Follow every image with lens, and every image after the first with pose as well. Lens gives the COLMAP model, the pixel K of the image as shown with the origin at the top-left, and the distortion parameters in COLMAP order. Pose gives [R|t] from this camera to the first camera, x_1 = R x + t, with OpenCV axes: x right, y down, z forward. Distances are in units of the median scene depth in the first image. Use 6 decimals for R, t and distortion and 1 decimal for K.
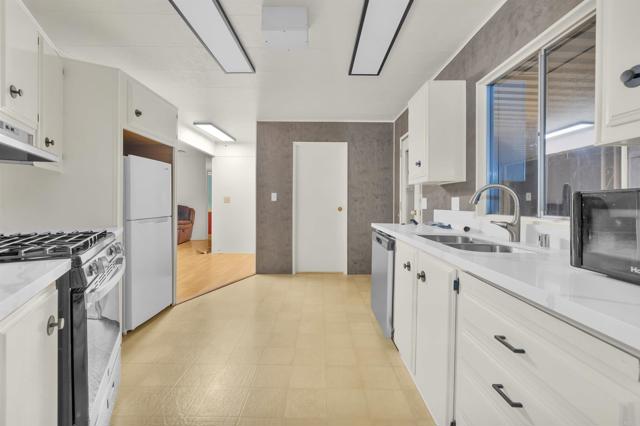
lens RADIAL K [[274.0, 0, 320.9], [0, 274.0, 212.9], [0, 0, 1]] dist [0.001951, 0.000145]
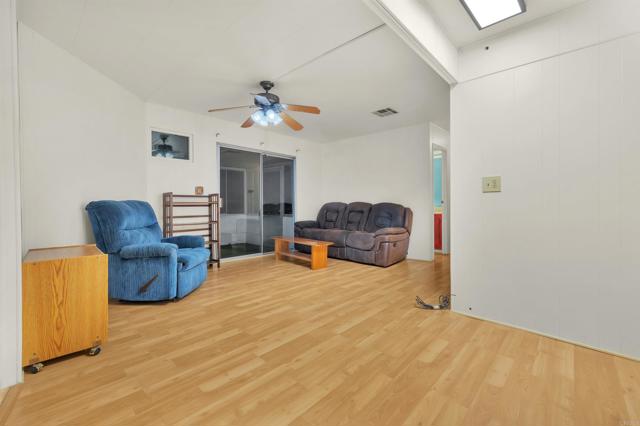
lens RADIAL K [[274.0, 0, 319.6], [0, 274.0, 211.2], [0, 0, 1]] dist [0.001951, 0.000145]
pose [[0.725780, -0.010121, -0.687852, -0.194991], [0.011237, 0.999933, -0.002857, -0.009795], [0.687835, -0.005656, 0.725845, 0.425149]]
